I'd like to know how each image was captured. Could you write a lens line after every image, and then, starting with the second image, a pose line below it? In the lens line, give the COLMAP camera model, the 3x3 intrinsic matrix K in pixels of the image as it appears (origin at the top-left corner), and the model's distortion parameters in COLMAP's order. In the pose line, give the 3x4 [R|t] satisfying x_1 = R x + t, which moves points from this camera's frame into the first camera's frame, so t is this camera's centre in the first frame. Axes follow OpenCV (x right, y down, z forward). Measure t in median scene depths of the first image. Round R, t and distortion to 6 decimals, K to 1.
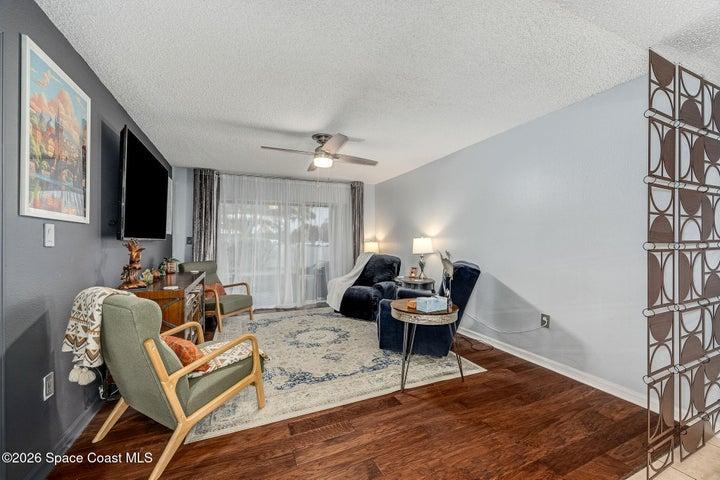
lens RADIAL K [[288.4, 0, 361.4], [0, 288.4, 237.3], [0, 0, 1]] dist [-0.000589, 0.000738]
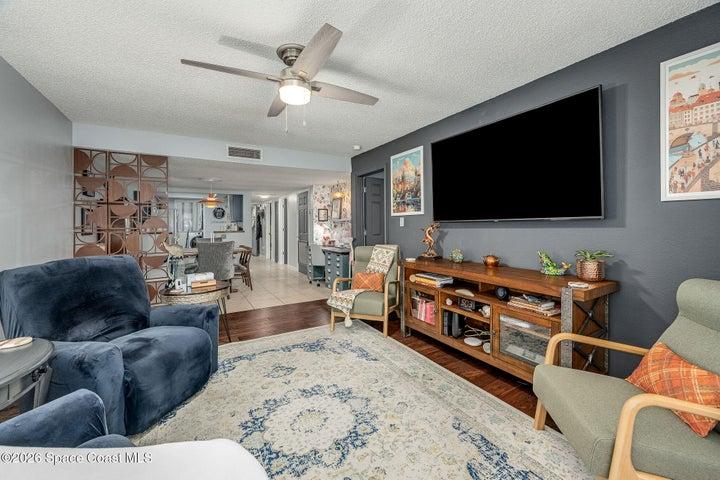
lens RADIAL K [[288.4, 0, 362.2], [0, 288.4, 225.8], [0, 0, 1]] dist [-0.000589, 0.000738]
pose [[-0.992207, 0.012506, -0.123975, -0.225211], [0.014601, 0.999765, -0.016007, 0.031647], [0.123746, -0.017693, -0.992156, 1.829743]]
